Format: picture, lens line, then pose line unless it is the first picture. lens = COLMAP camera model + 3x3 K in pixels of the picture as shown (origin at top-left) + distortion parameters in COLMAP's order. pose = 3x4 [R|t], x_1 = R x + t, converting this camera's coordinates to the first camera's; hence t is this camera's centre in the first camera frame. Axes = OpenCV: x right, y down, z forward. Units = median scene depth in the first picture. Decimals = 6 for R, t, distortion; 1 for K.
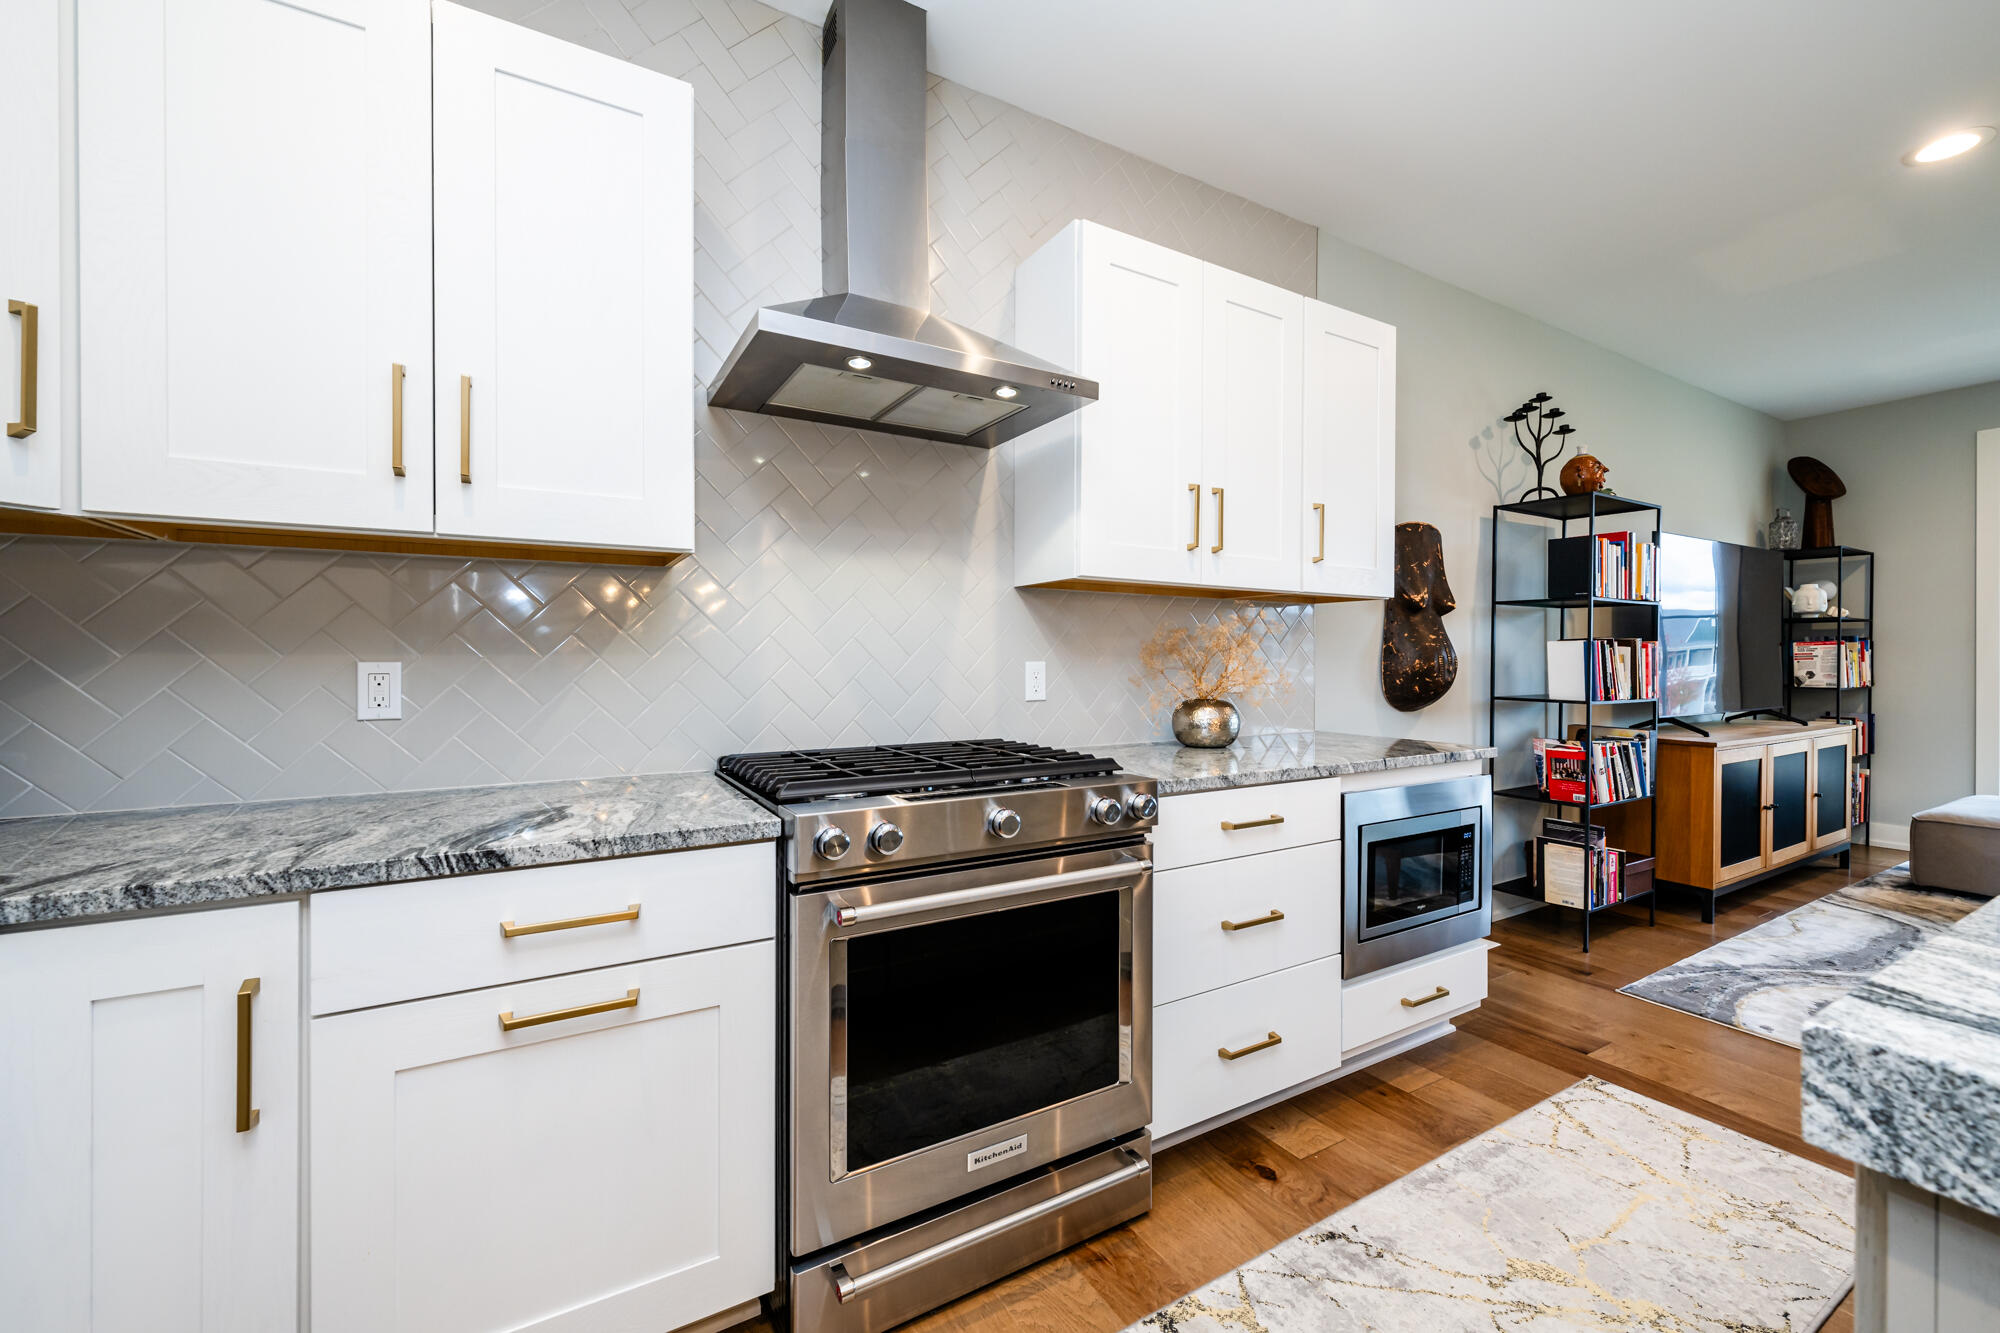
lens RADIAL K [[801.4, 0, 1000.2], [0, 801.4, 669.9], [0, 0, 1]] dist [0.000932, 0.000155]
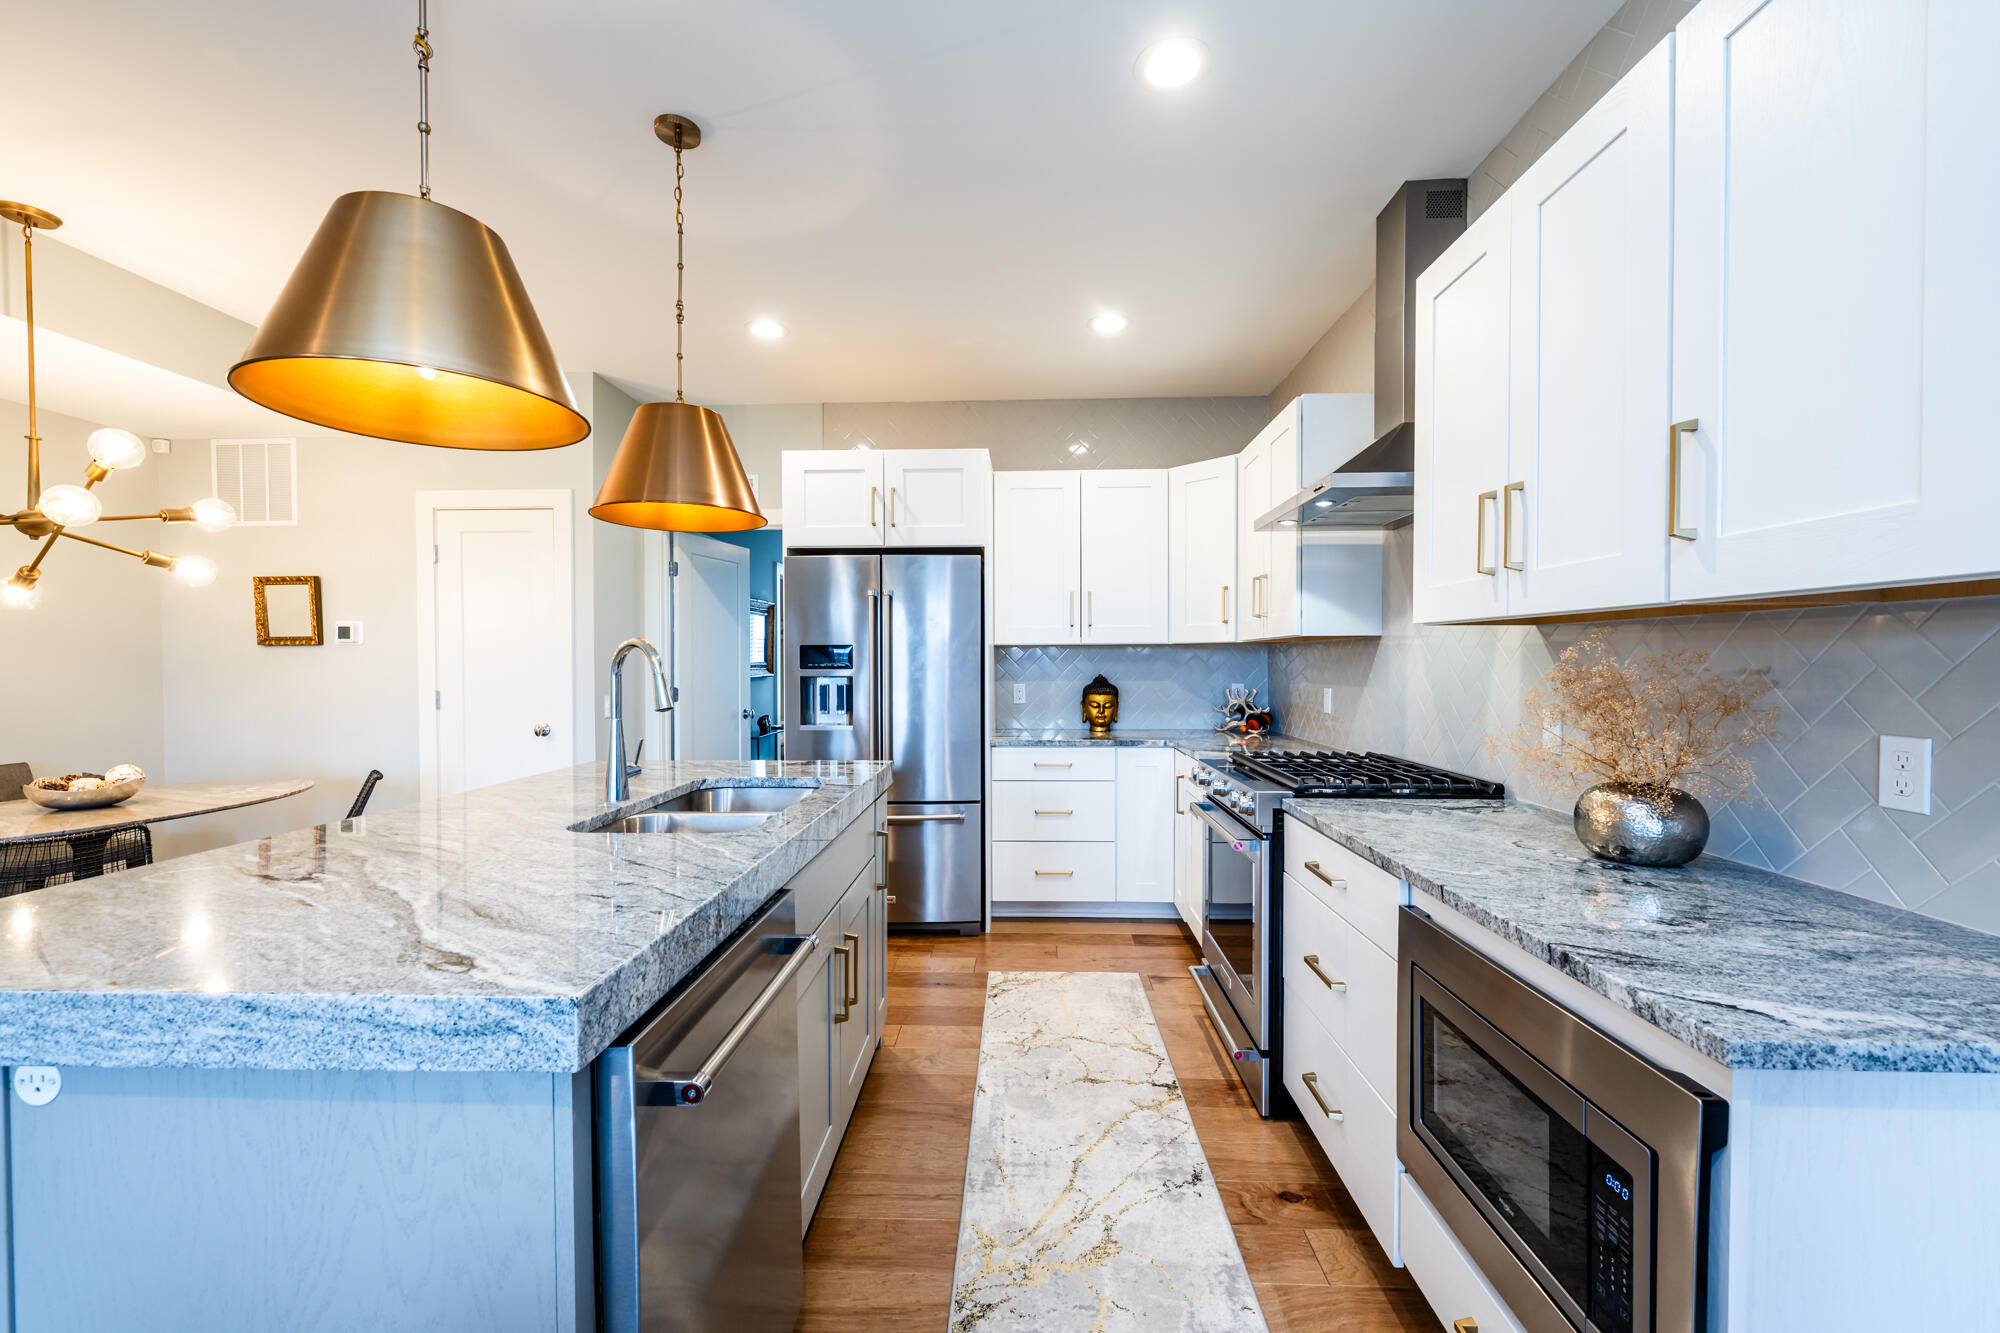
lens RADIAL K [[801.4, 0, 1004.2], [0, 801.4, 667.3], [0, 0, 1]] dist [0.000932, 0.000155]
pose [[-0.535898, 0.005865, -0.844263, 1.032917], [-0.010780, 0.999847, 0.013788, -0.056892], [0.844214, 0.016490, -0.535752, 0.899802]]
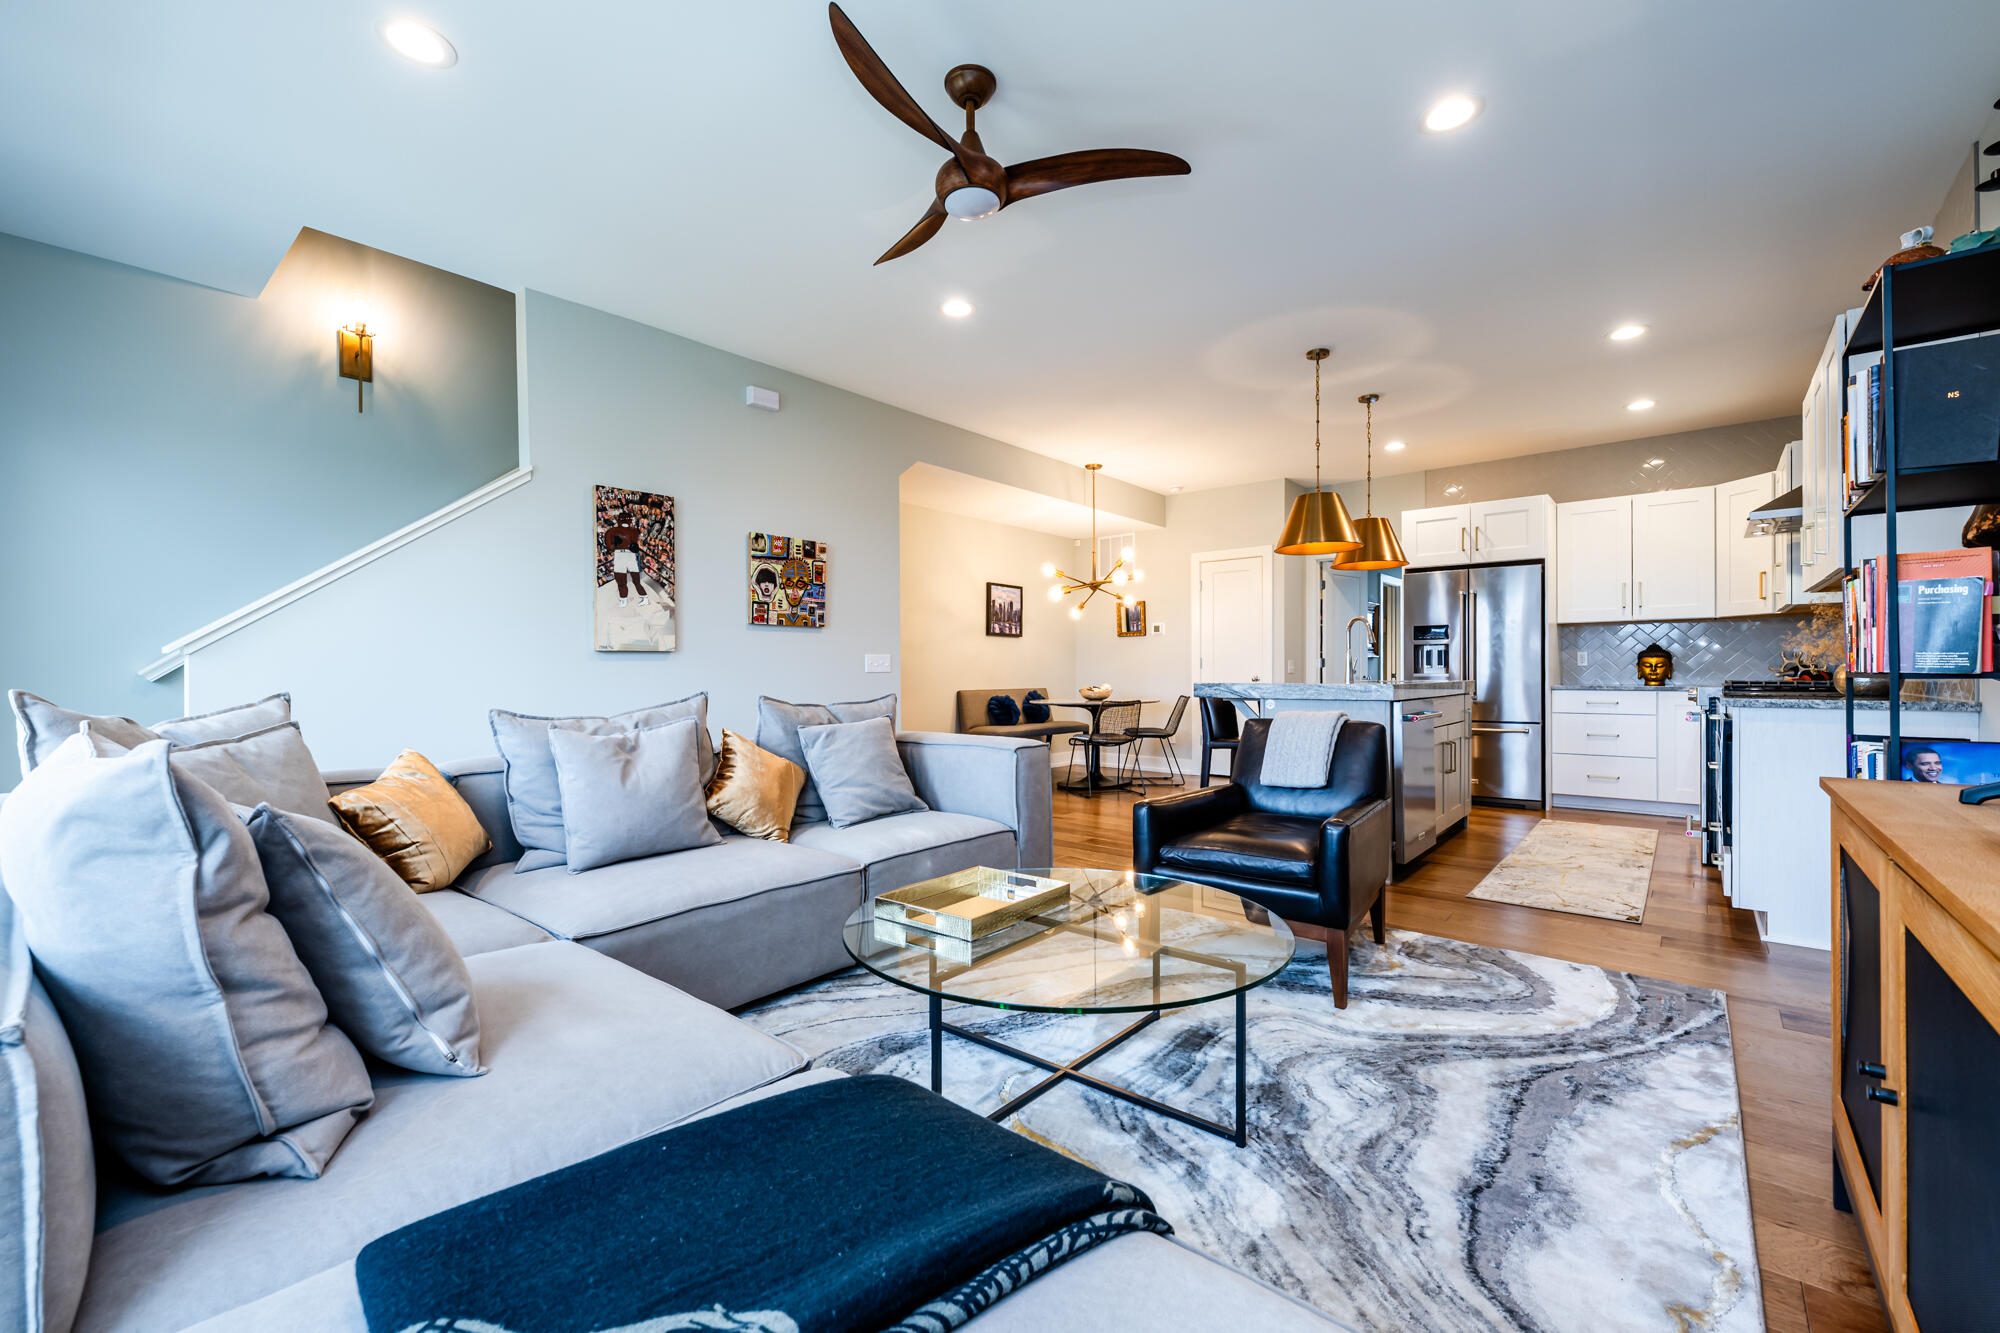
lens RADIAL K [[801.4, 0, 1005.2], [0, 801.4, 667.0], [0, 0, 1]] dist [0.000932, 0.000155]
pose [[-0.942620, -0.002335, -0.333859, 2.022514], [-0.004731, 0.999969, 0.006362, 0.044915], [0.333834, 0.007576, -0.942601, 1.721878]]
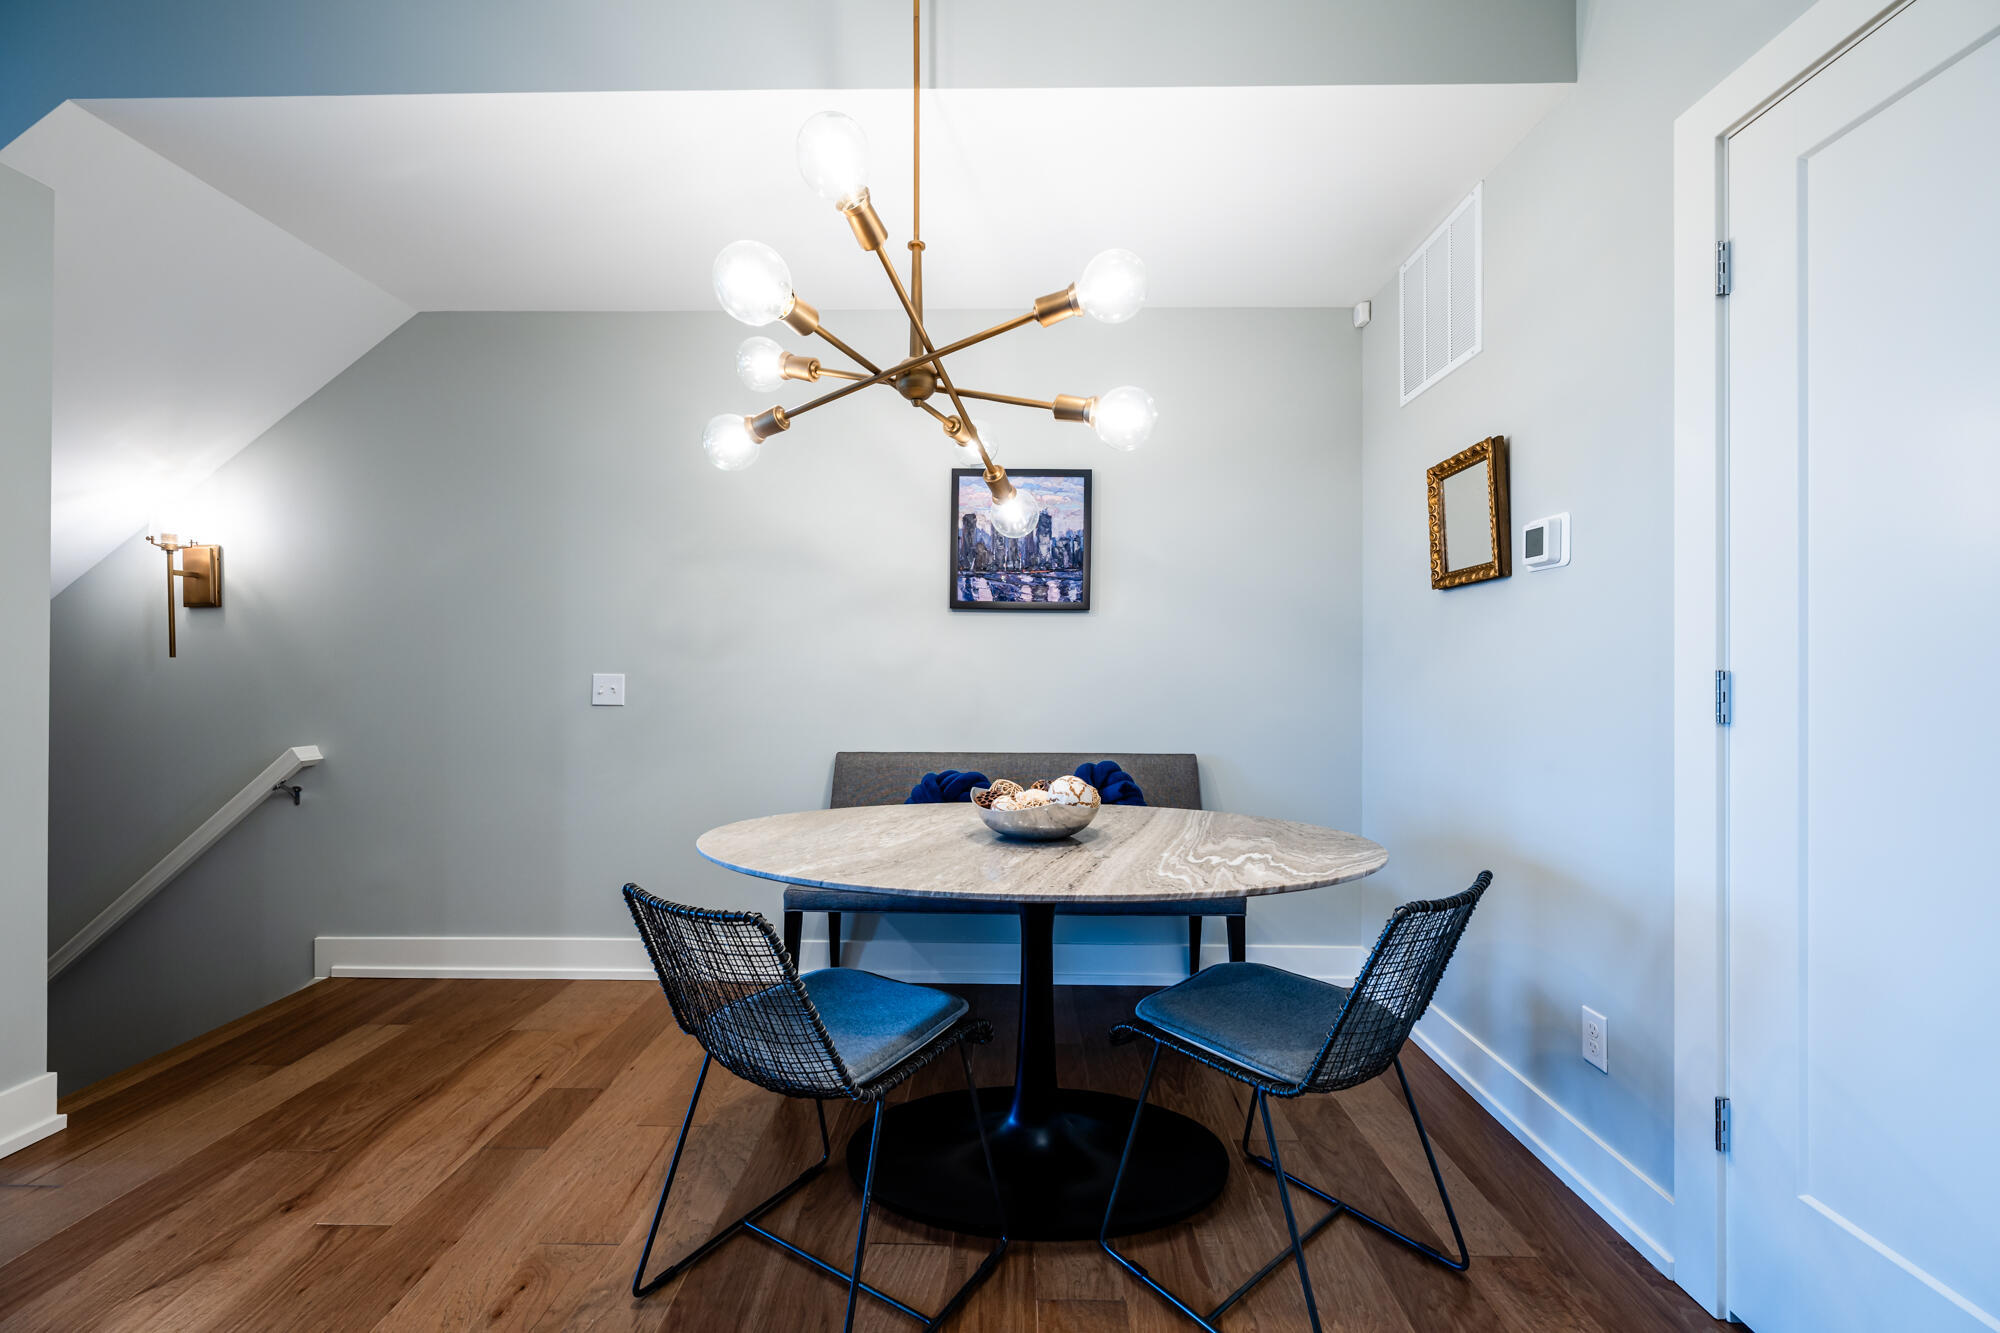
lens RADIAL K [[801.4, 0, 1003.9], [0, 801.4, 674.3], [0, 0, 1]] dist [0.000932, 0.000155]
pose [[-0.854342, -0.005786, 0.519679, 0.408150], [0.004015, 0.999835, 0.017732, 0.016733], [-0.519696, 0.017236, -0.854178, -0.216177]]
